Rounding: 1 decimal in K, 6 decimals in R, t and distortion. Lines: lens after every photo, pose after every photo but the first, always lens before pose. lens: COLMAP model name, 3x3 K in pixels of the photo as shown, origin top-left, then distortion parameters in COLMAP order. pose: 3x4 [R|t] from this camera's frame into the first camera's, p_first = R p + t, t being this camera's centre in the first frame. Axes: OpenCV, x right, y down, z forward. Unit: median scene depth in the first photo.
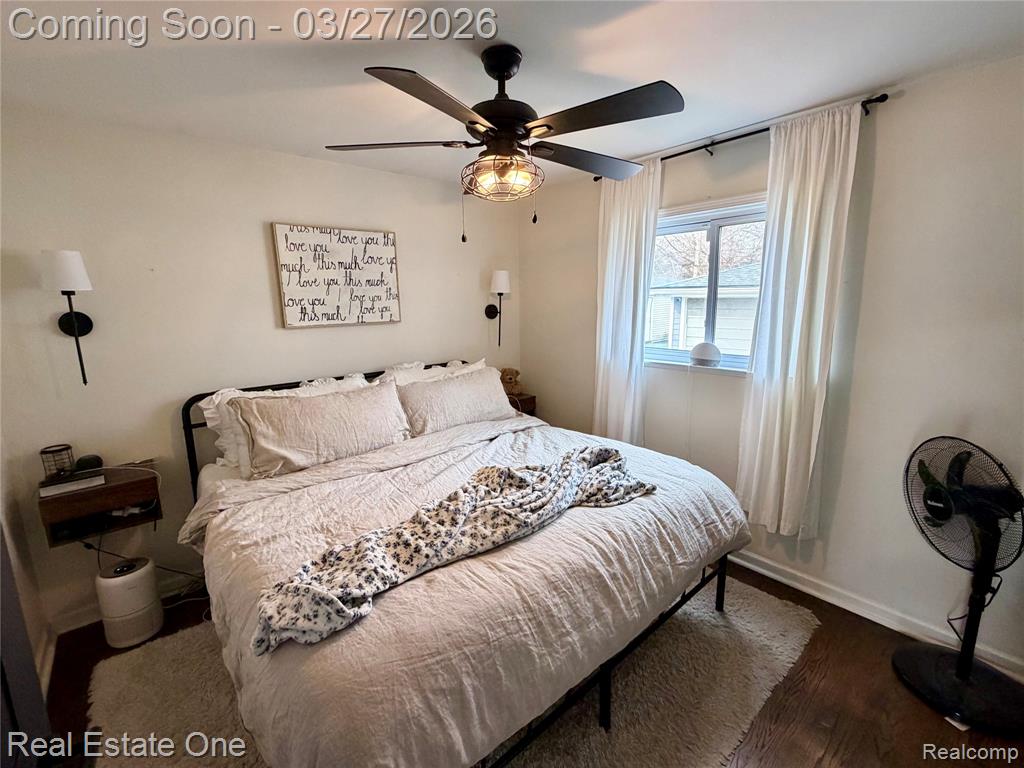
lens RADIAL K [[455.7, 0, 512.9], [0, 455.7, 385.7], [0, 0, 1]] dist [0.000695, -0.000152]
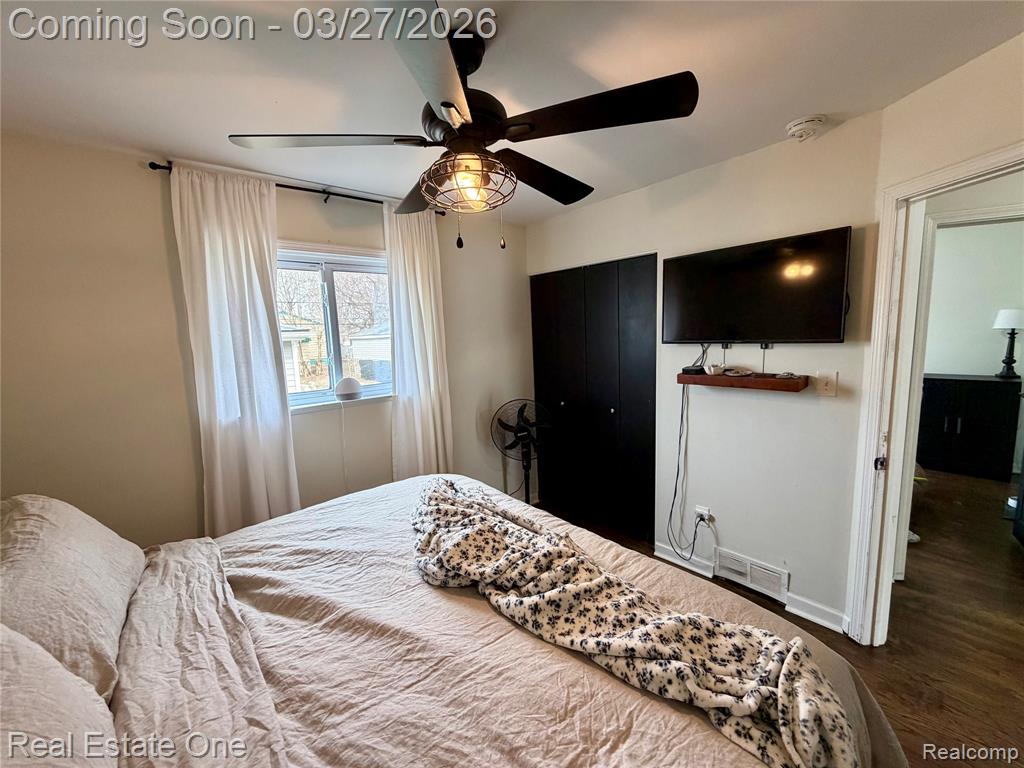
lens RADIAL K [[406.1, 0, 514.2], [0, 406.1, 384.6], [0, 0, 1]] dist [0.001415, -0.001627]
pose [[-0.001076, -0.118463, 0.992958, -0.545143], [0.219268, 0.968766, 0.115815, -0.109953], [-0.975664, 0.217849, 0.024933, 0.640784]]
